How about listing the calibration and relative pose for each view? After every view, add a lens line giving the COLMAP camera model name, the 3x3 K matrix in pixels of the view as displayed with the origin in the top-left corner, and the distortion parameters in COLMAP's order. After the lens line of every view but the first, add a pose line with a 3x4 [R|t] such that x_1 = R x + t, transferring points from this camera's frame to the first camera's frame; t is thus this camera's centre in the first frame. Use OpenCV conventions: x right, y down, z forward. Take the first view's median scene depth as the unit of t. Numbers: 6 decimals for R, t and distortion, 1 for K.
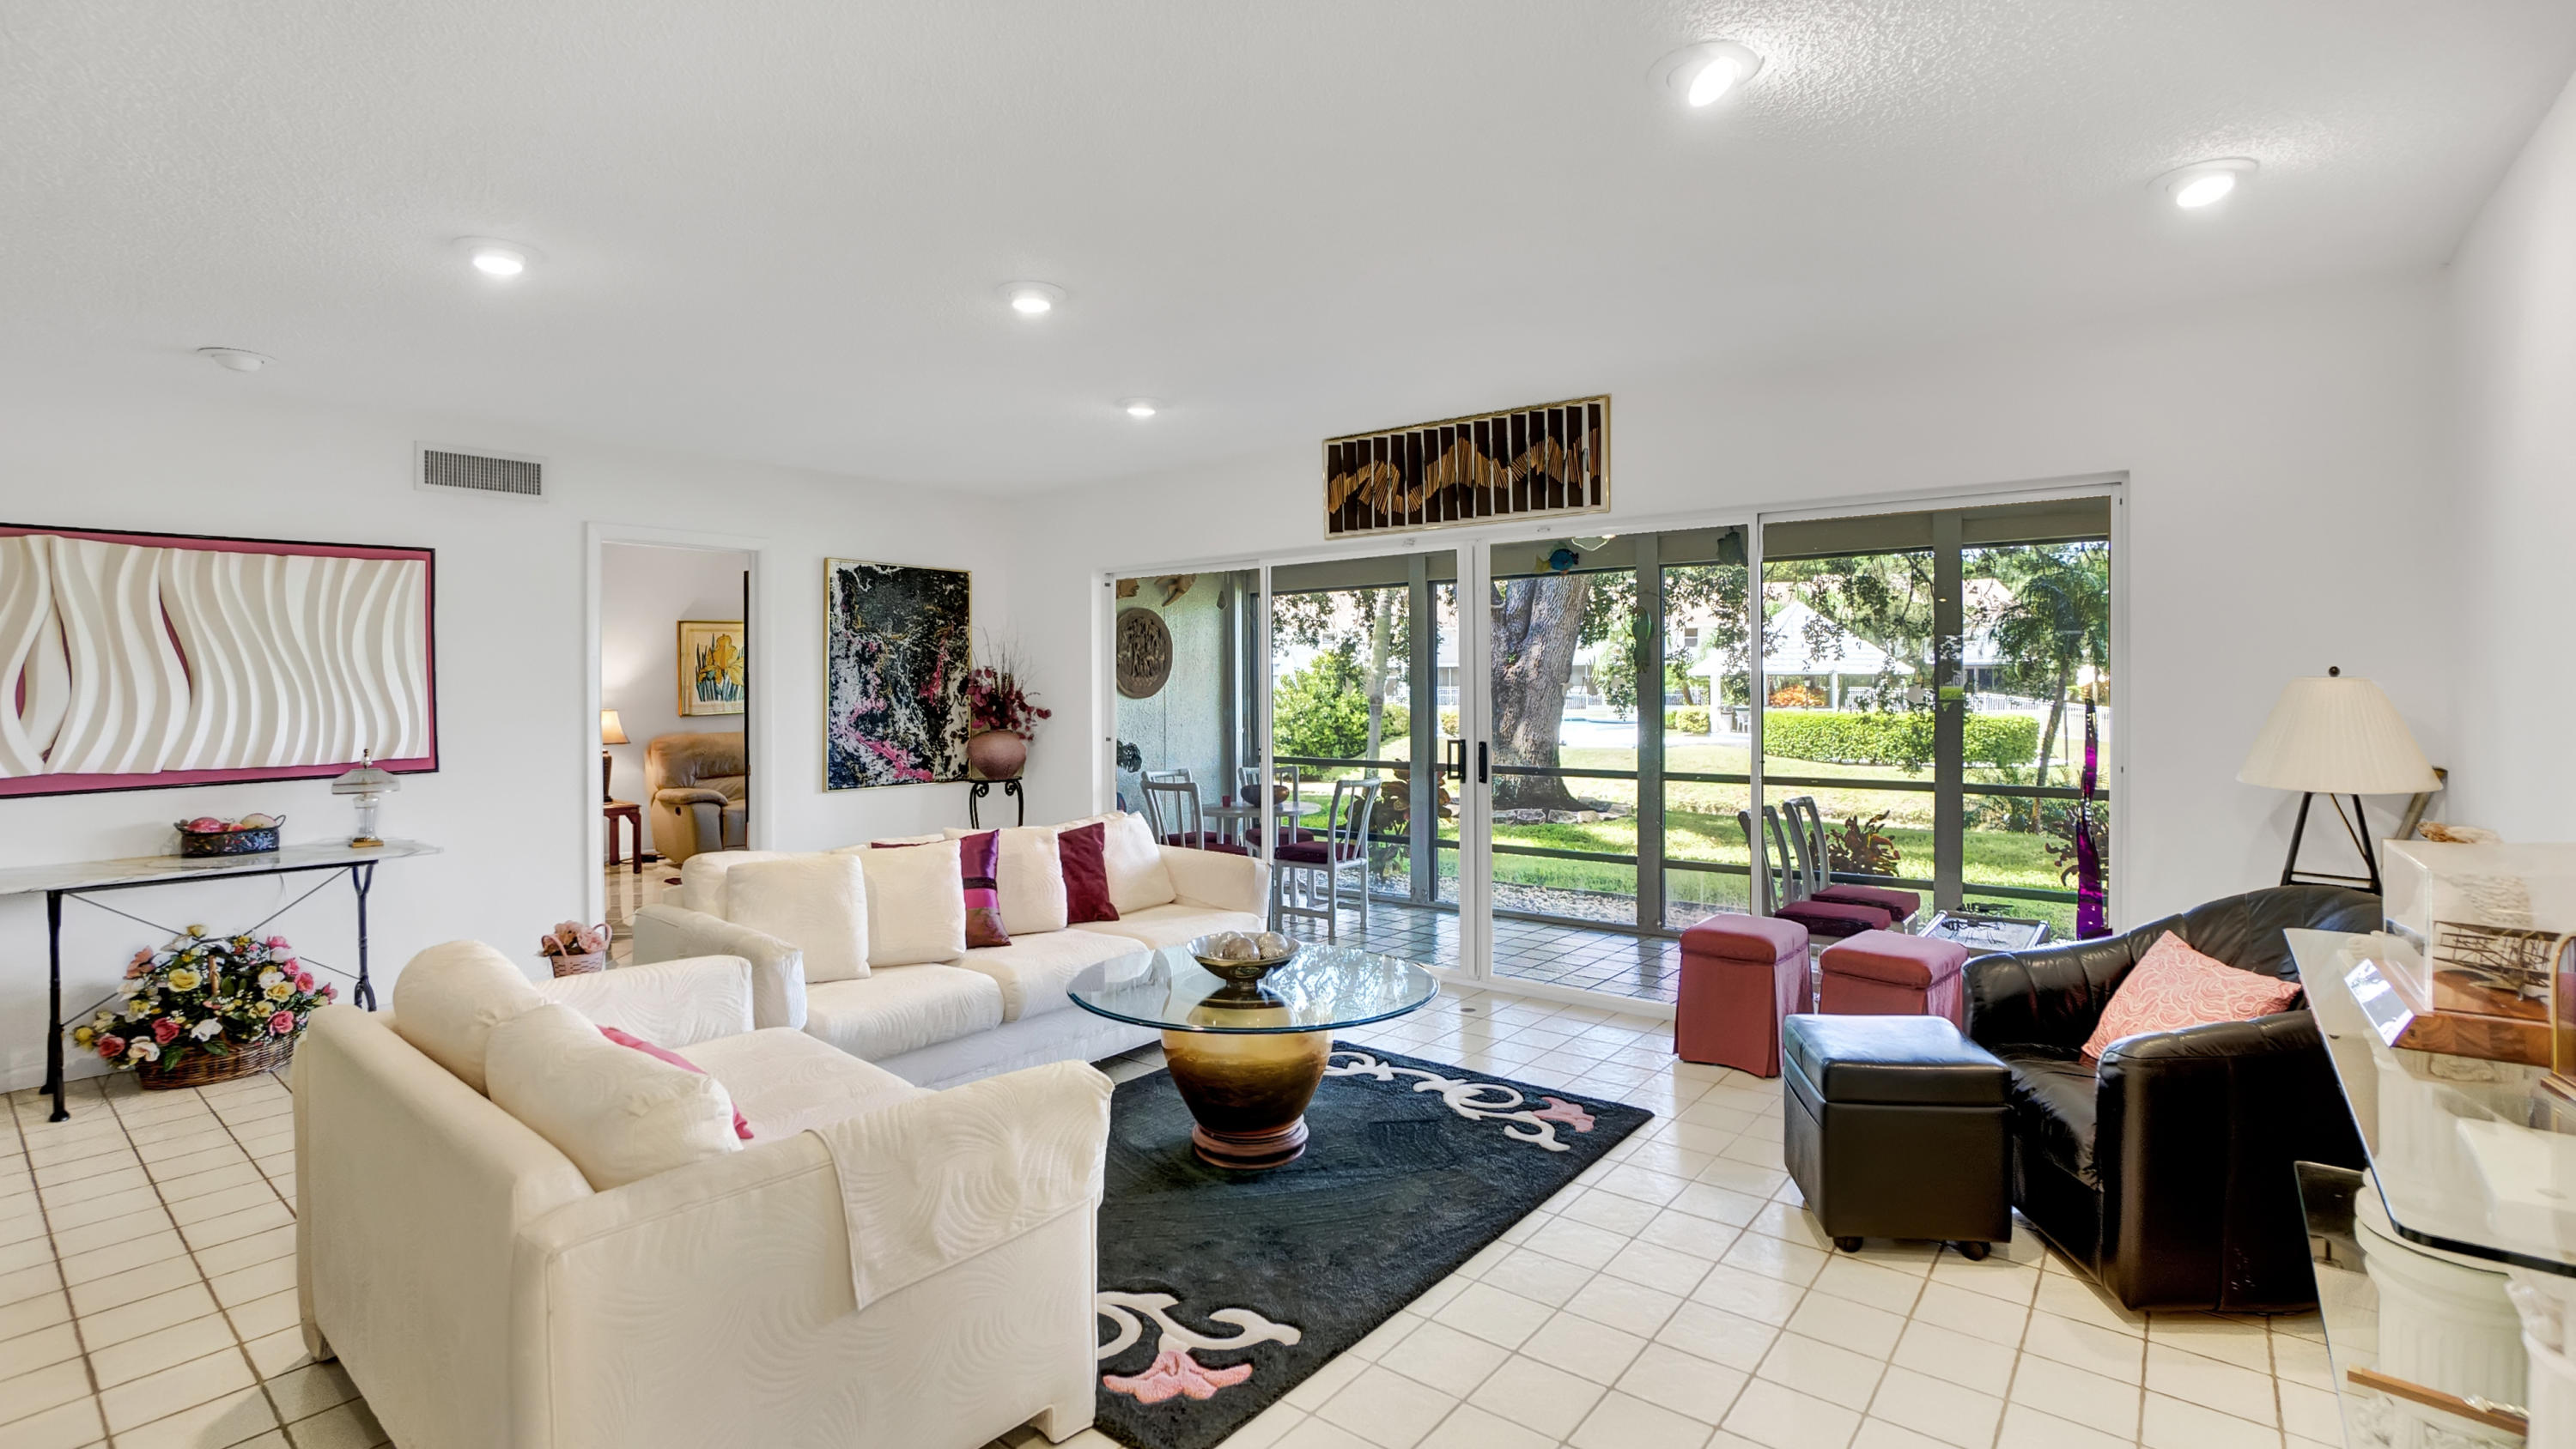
lens RADIAL K [[1178.6, 0, 1284.5], [0, 1178.6, 715.5], [0, 0, 1]] dist [-0.061215, 0.022717]
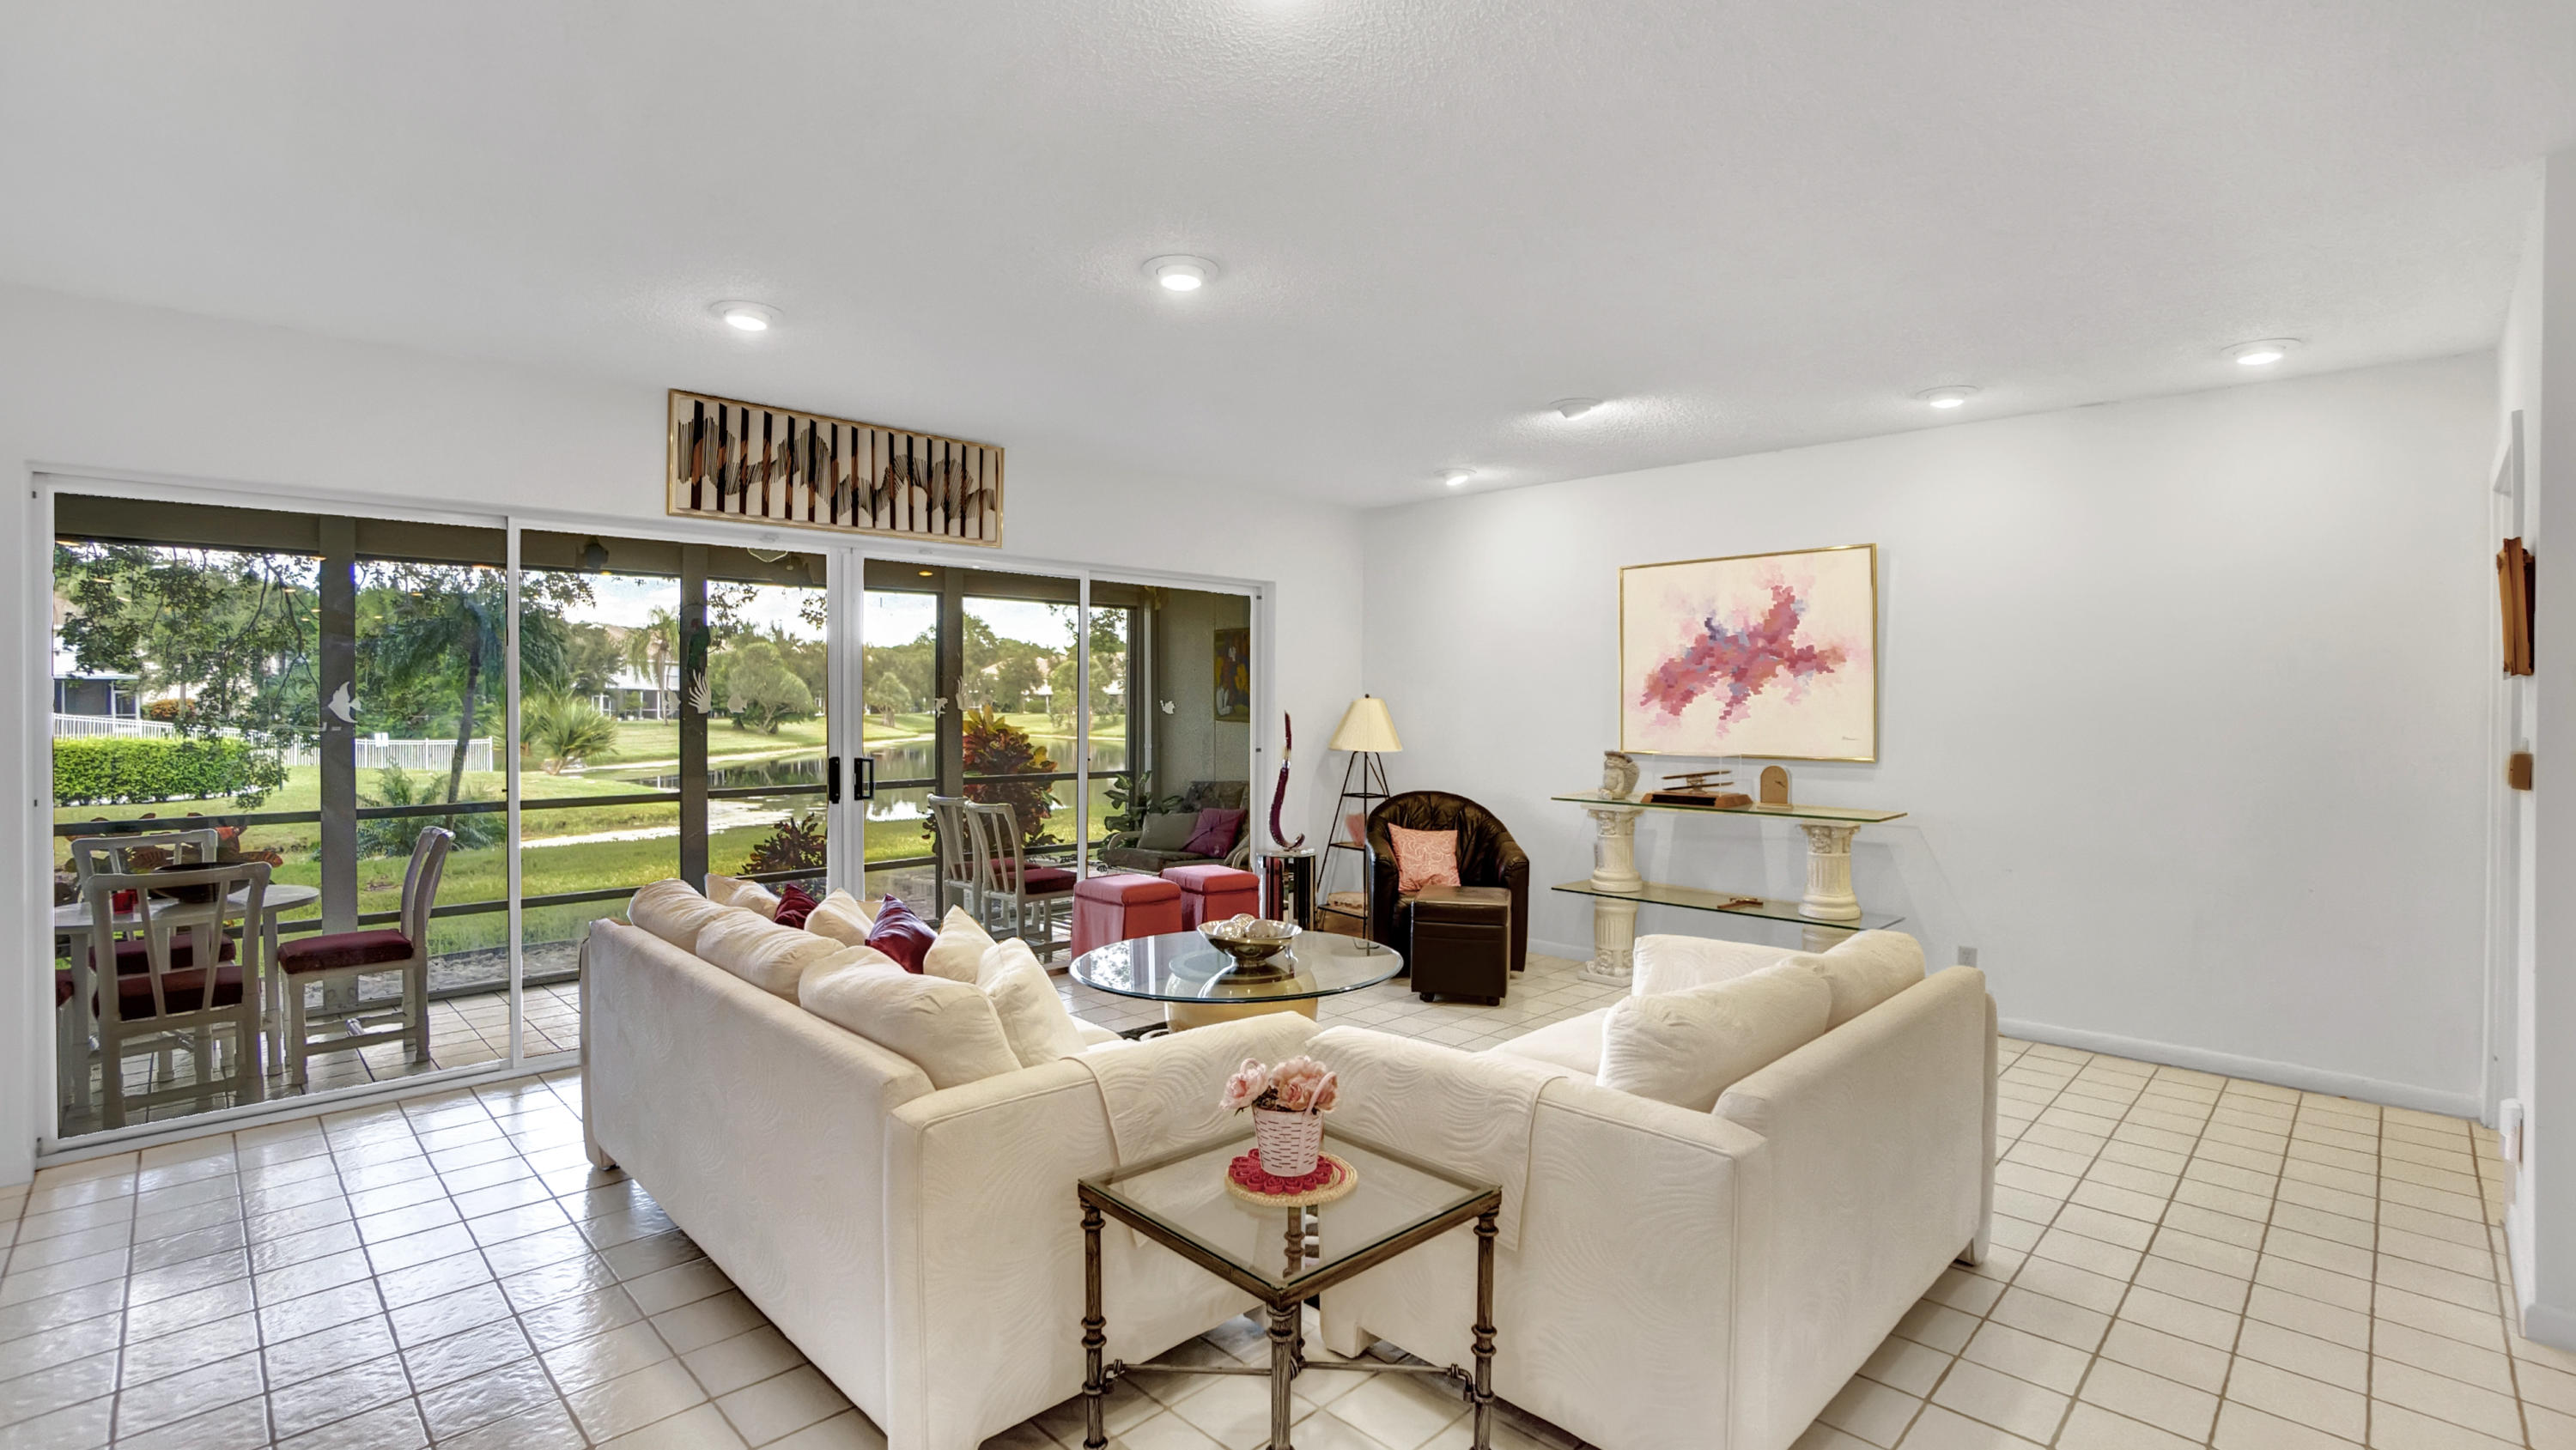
lens RADIAL K [[1178.7, 0, 1284.5], [0, 1178.7, 716.0], [0, 0, 1]] dist [-0.061215, 0.022717]
pose [[0.125820, -0.002806, 0.992049, -0.717543], [0.022069, 0.999756, 0.000028, -0.004976], [-0.991808, 0.021890, 0.125851, 0.520744]]
